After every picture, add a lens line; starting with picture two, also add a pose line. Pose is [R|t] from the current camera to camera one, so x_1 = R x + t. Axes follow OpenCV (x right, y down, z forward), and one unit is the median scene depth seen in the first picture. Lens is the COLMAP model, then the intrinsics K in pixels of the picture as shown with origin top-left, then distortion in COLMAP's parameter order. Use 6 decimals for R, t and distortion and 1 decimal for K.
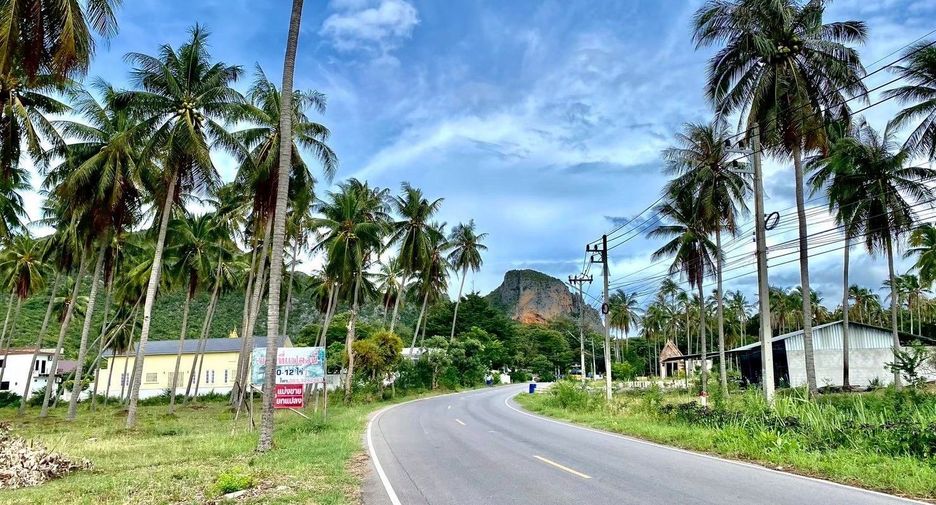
lens RADIAL K [[698.0, 0, 468.0], [0, 698.0, 252.5], [0, 0, 1]] dist [0.055686, -0.002309]
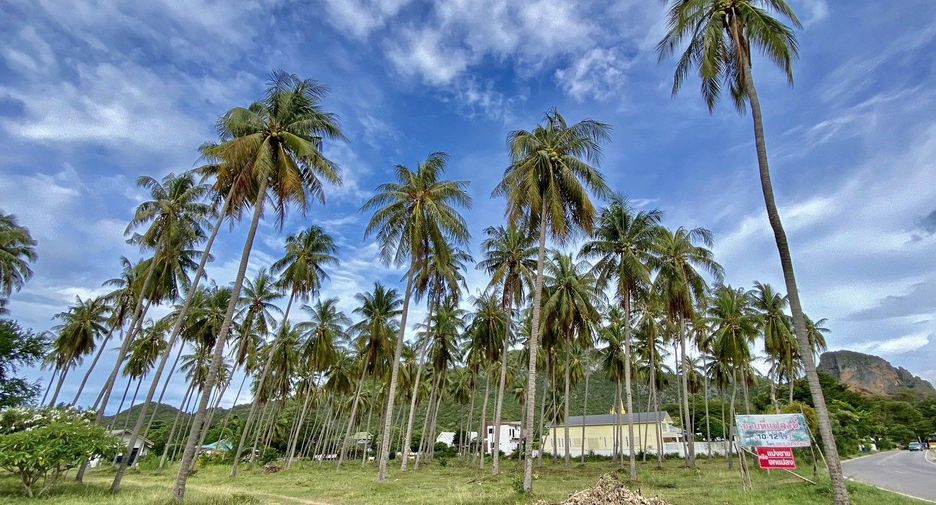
lens RADIAL K [[451.2, 0, 468.0], [0, 451.2, 252.5], [0, 0, 1]] dist [-0.022193, -0.000750]
pose [[0.847210, -0.190355, -0.495985, -0.098333], [0.072656, 0.966347, -0.246770, 0.007015], [0.526267, 0.173029, 0.832529, 0.019383]]
